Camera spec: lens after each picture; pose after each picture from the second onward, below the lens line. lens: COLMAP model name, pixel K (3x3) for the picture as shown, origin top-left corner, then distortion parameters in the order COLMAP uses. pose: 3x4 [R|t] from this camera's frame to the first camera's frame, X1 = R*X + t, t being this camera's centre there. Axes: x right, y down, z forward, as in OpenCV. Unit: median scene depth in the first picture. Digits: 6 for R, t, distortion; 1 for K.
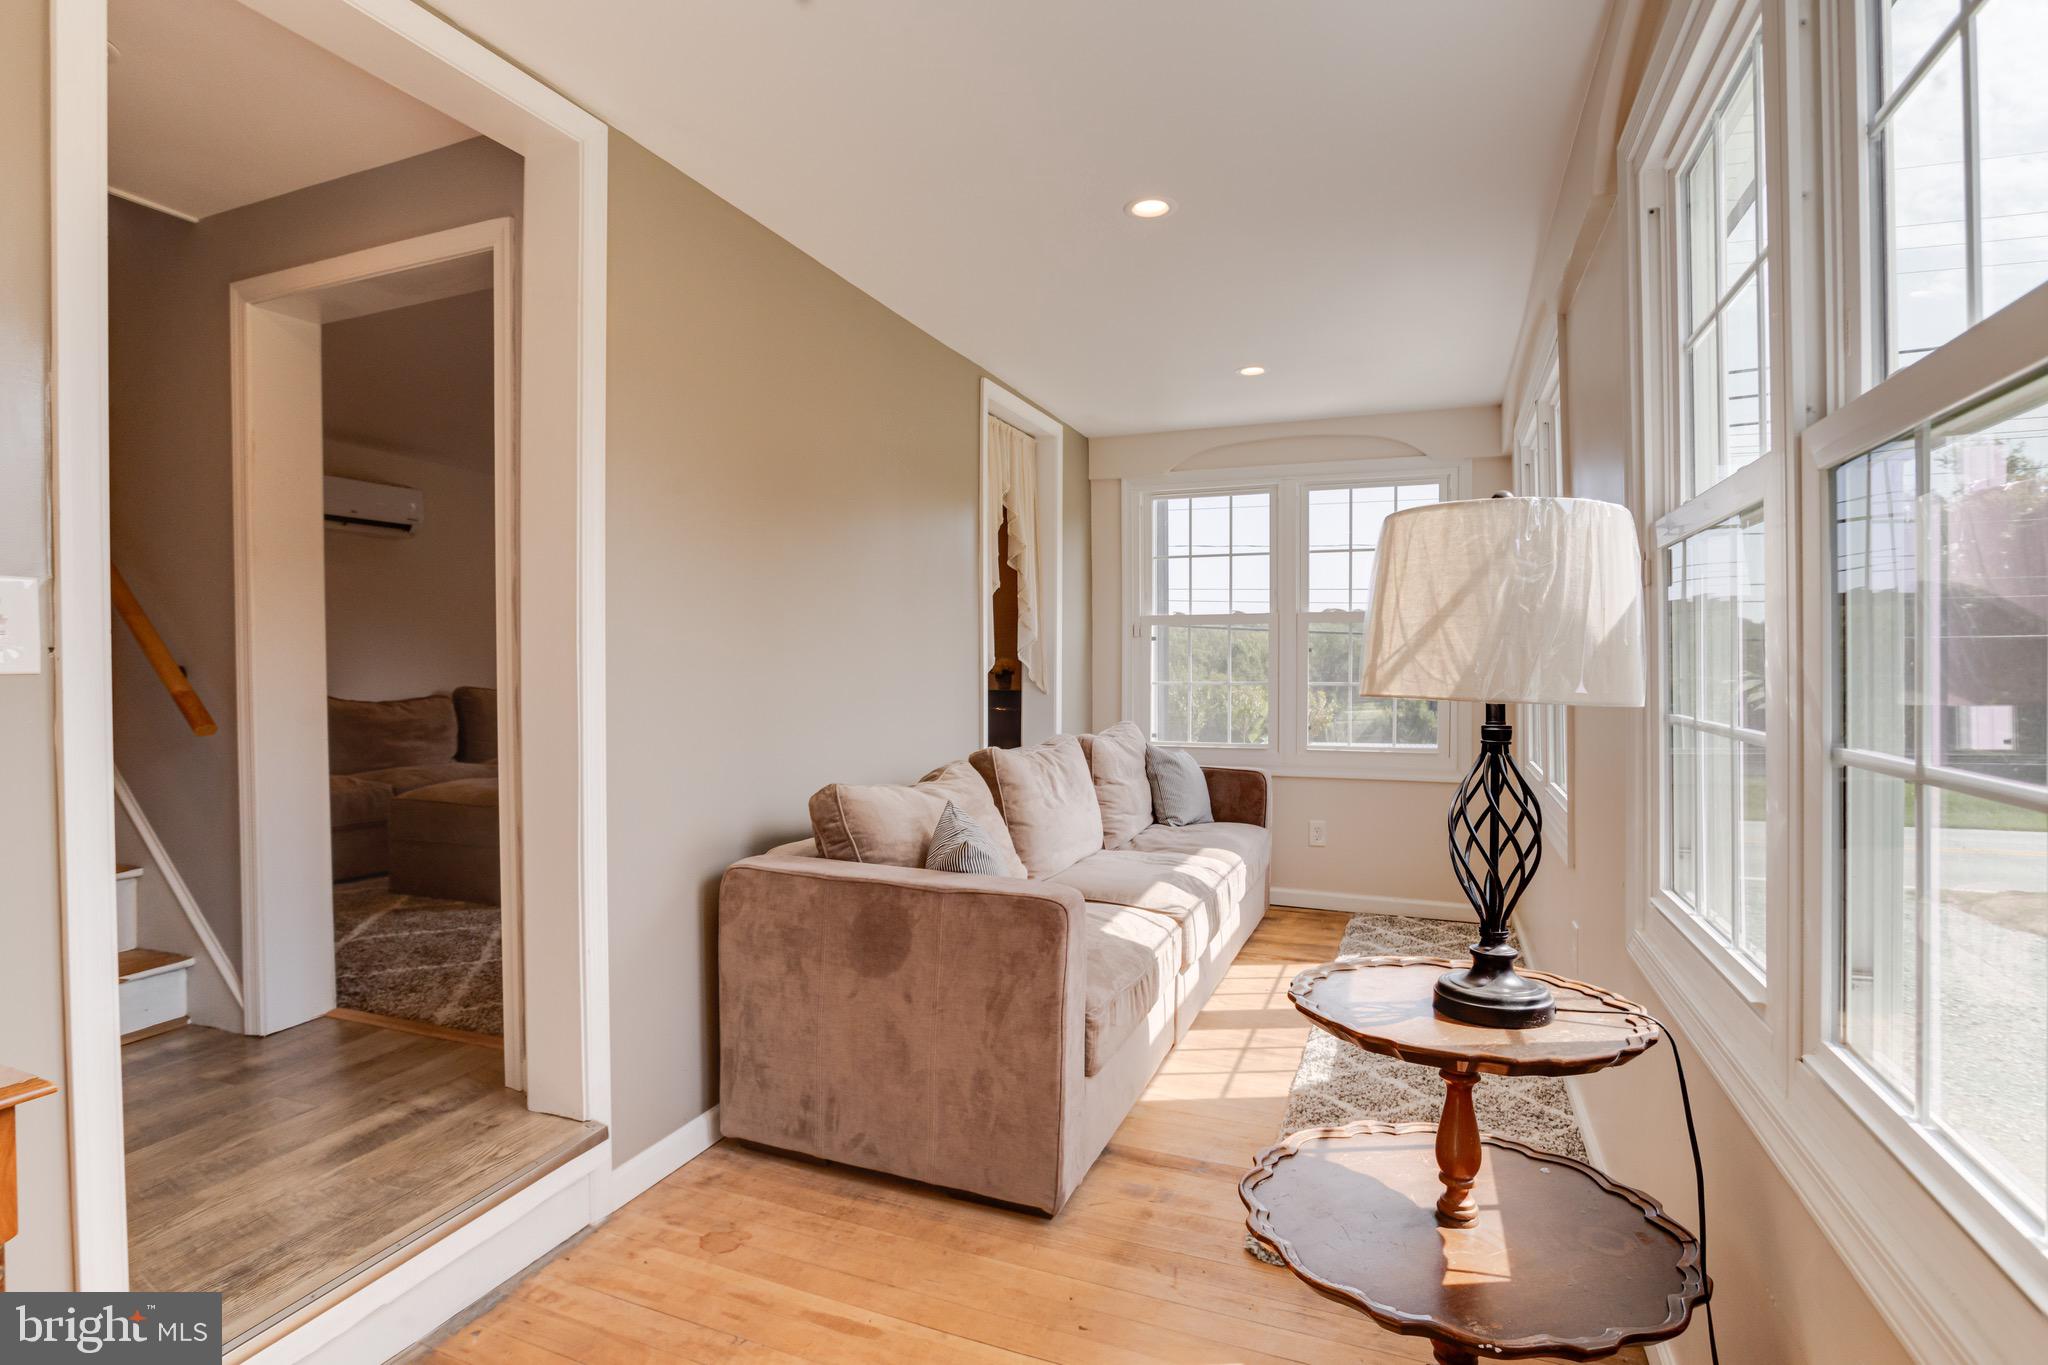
lens RADIAL K [[1029.8, 0, 1008.6], [0, 1029.8, 679.8], [0, 0, 1]] dist [-0.051121, 0.020307]
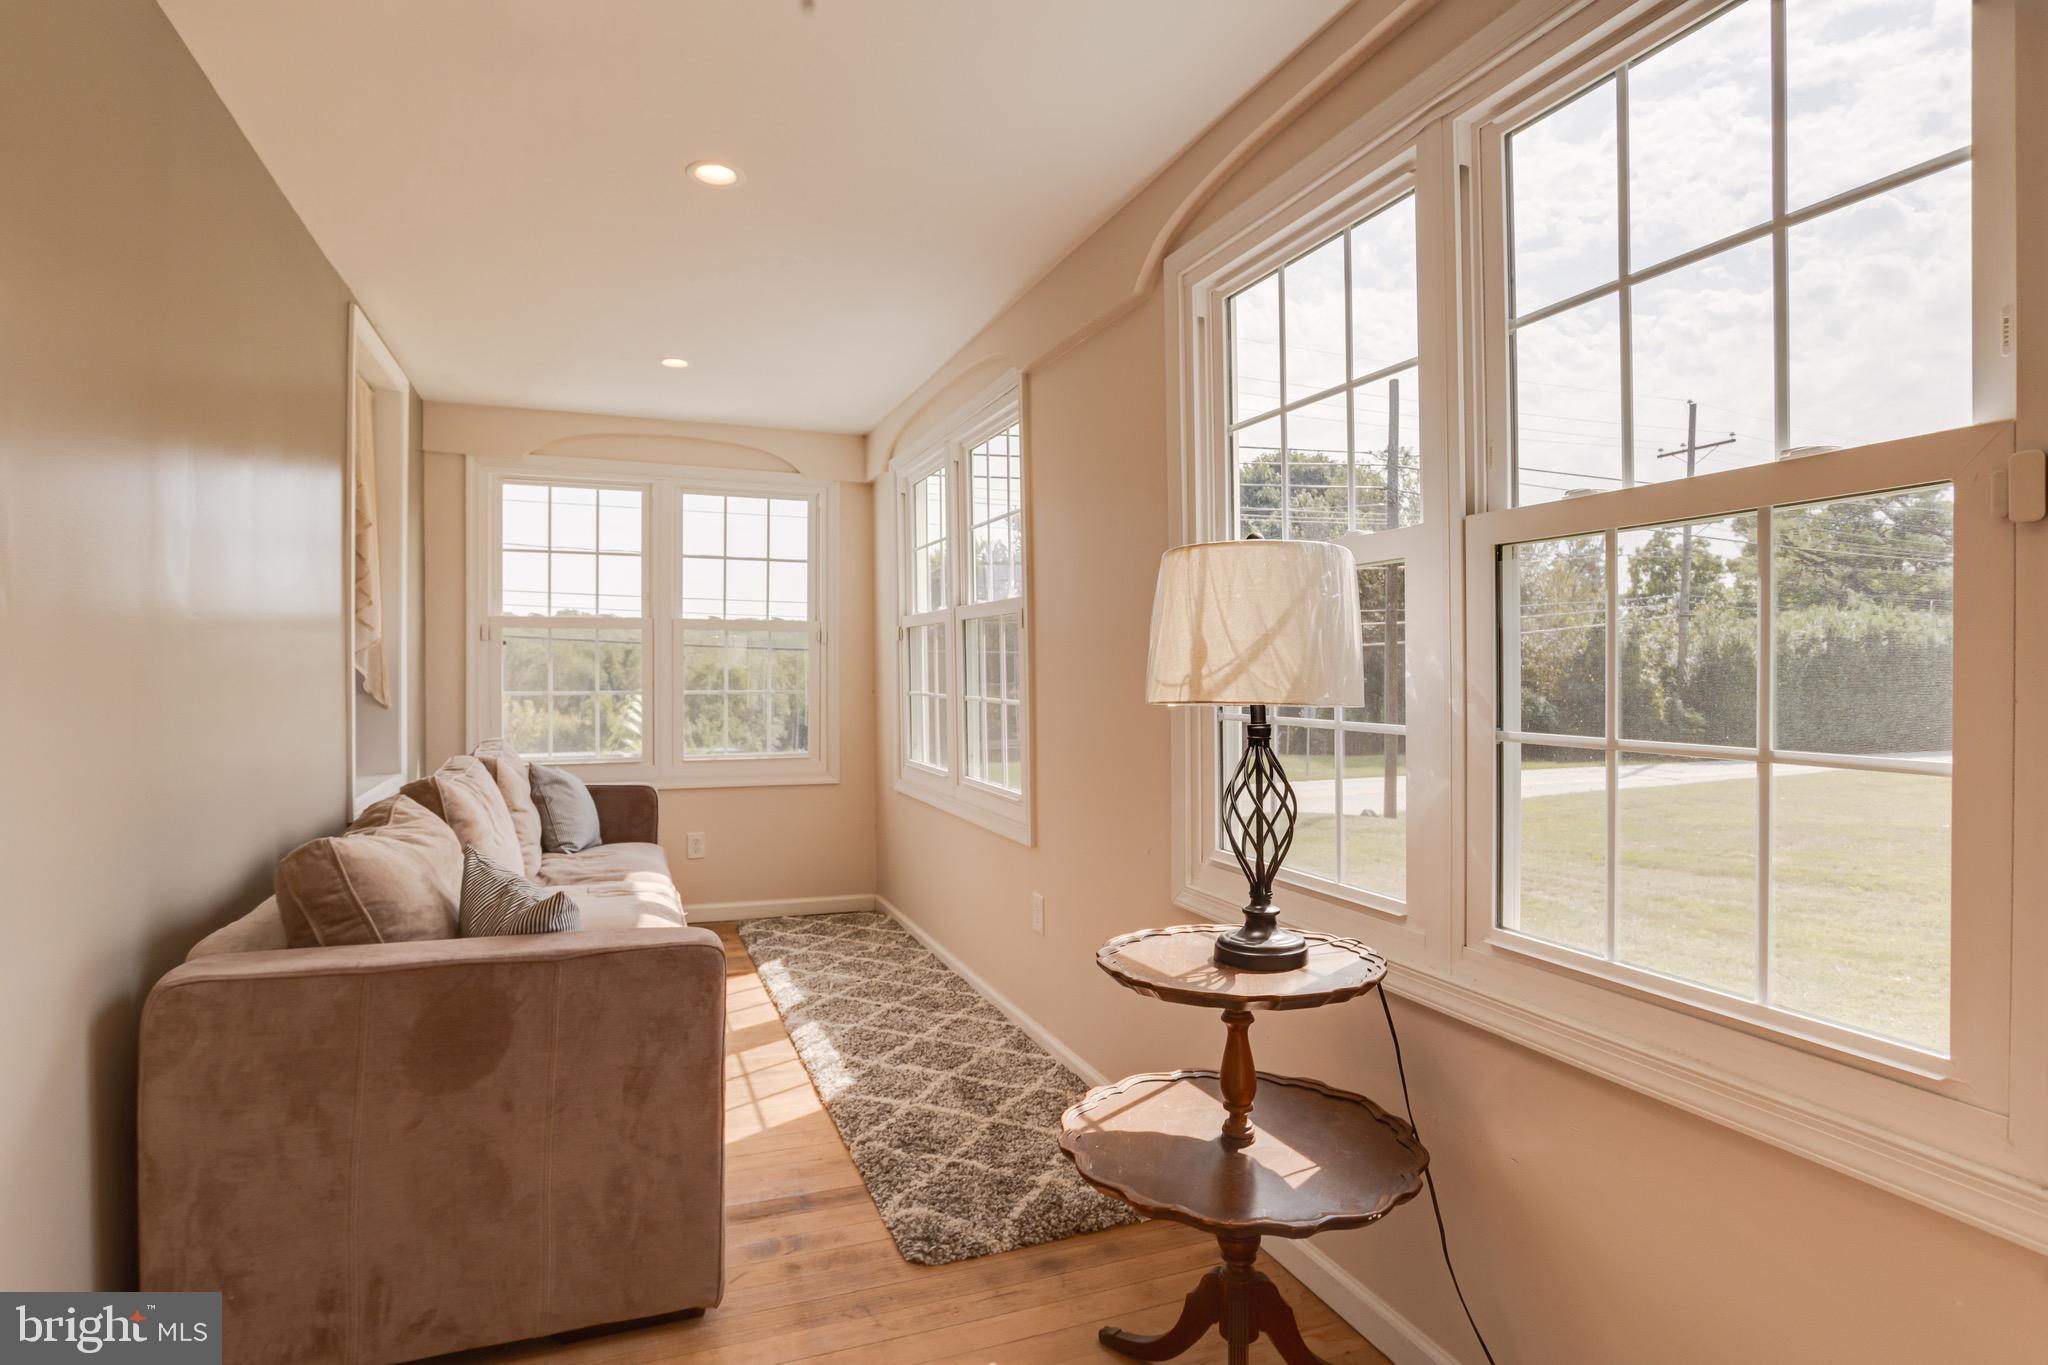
lens RADIAL K [[1034.3, 0, 1014.3], [0, 1034.3, 674.8], [0, 0, 1]] dist [-0.034622, 0.012105]
pose [[0.723470, 0.000127, 0.690356, -0.339491], [0.008034, 0.999931, -0.008603, -0.003722], [-0.690309, 0.011771, 0.723419, 0.171699]]
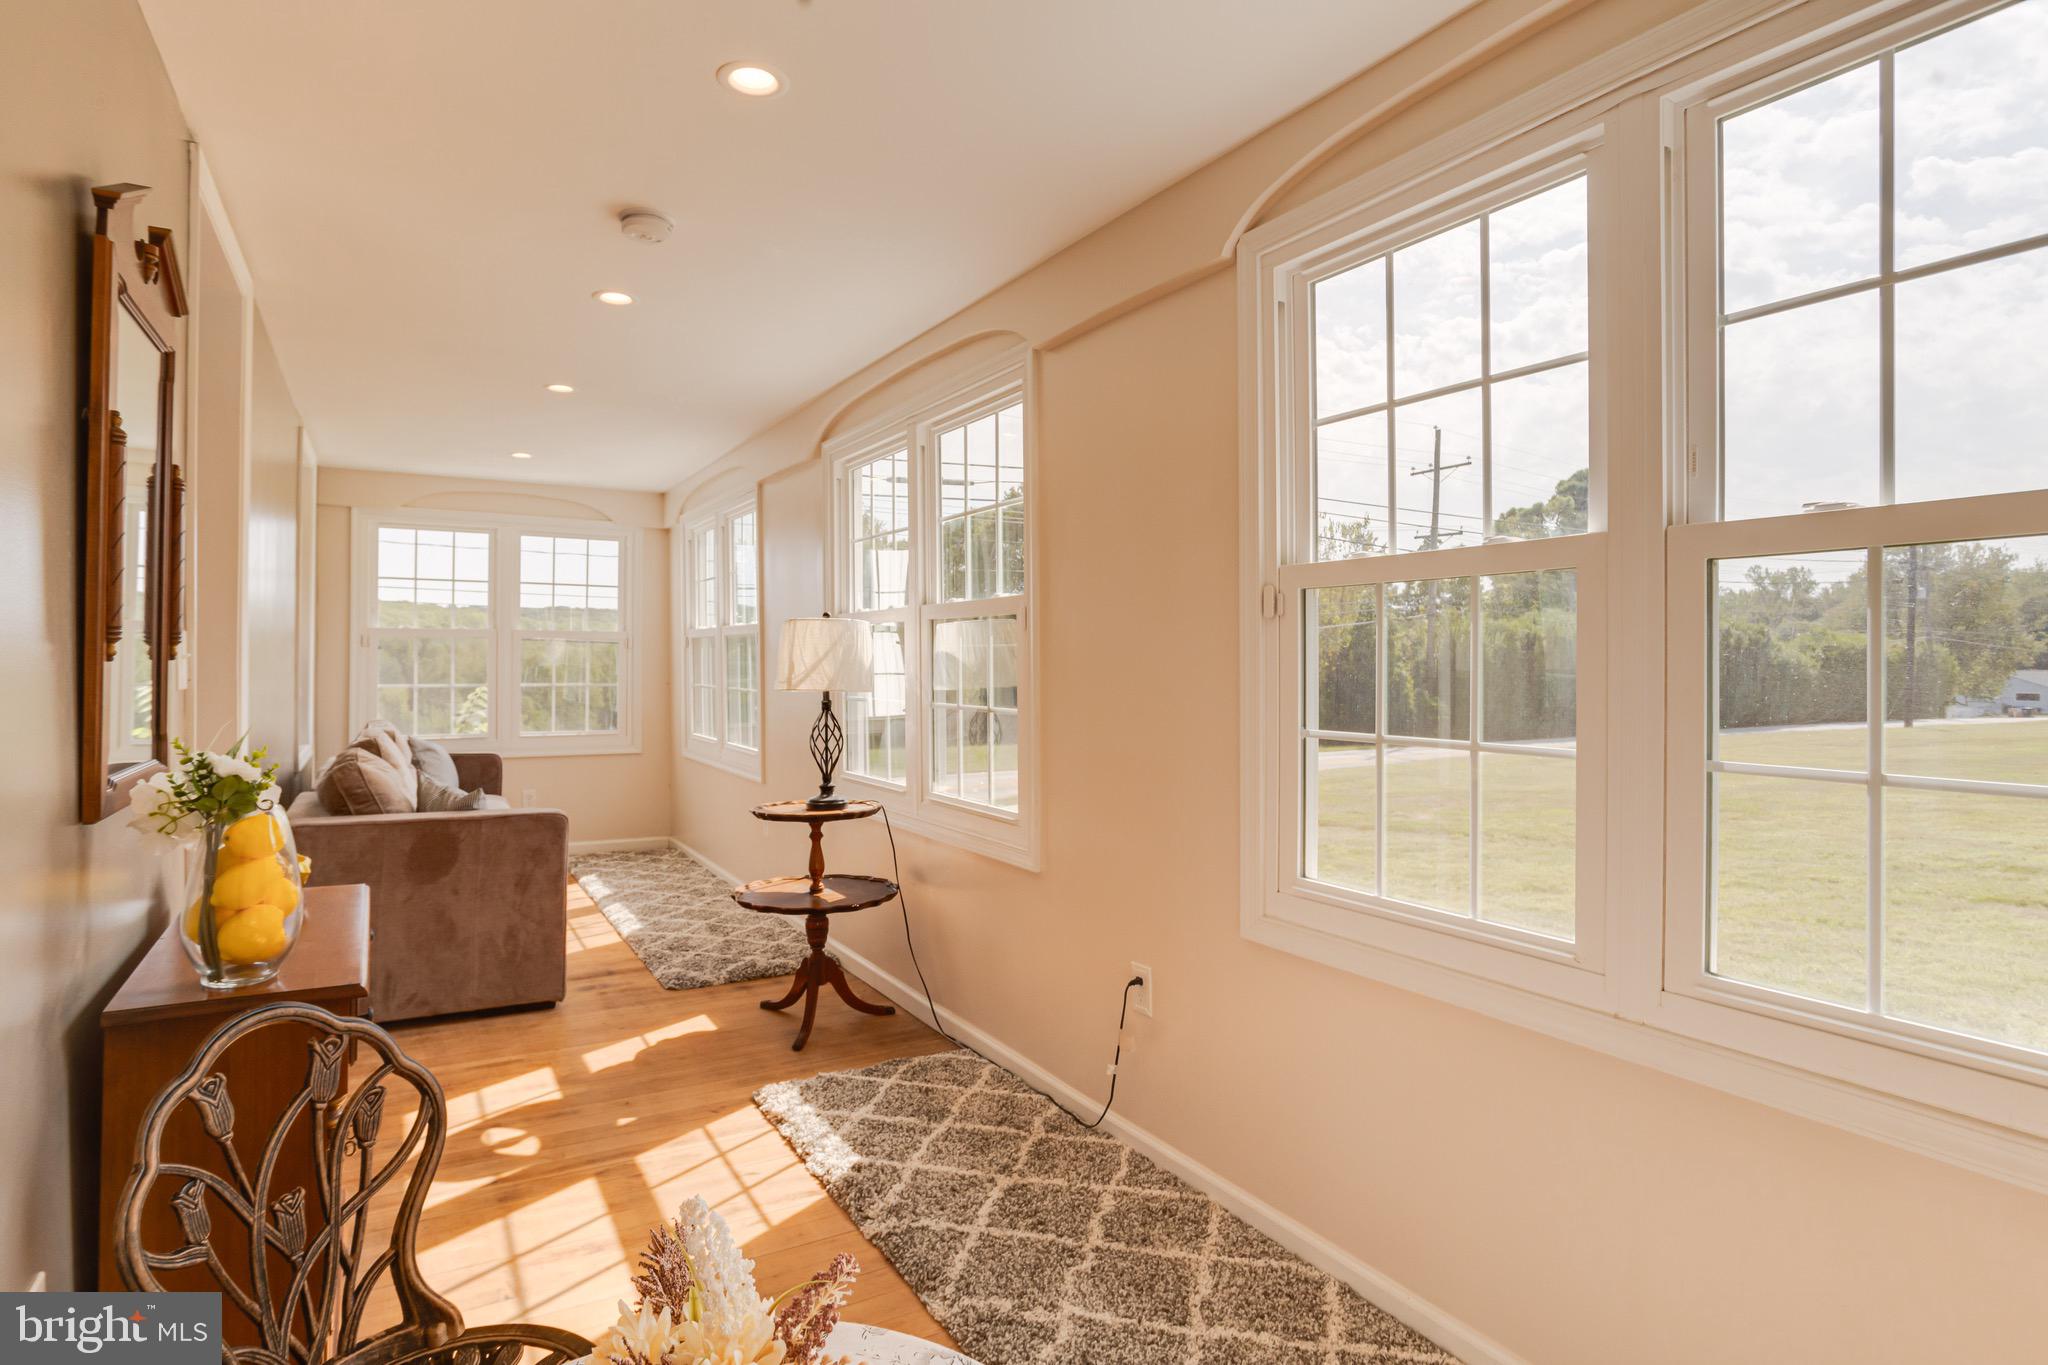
lens RADIAL K [[1029.4, 0, 979.7], [0, 1029.4, 650.8], [0, 0, 1]] dist [-0.012845, -0.000029]
pose [[0.622723, 0.012899, 0.782336, -0.789516], [0.008247, 0.999700, -0.023047, -0.010406], [-0.782399, 0.020804, 0.622430, -0.565773]]
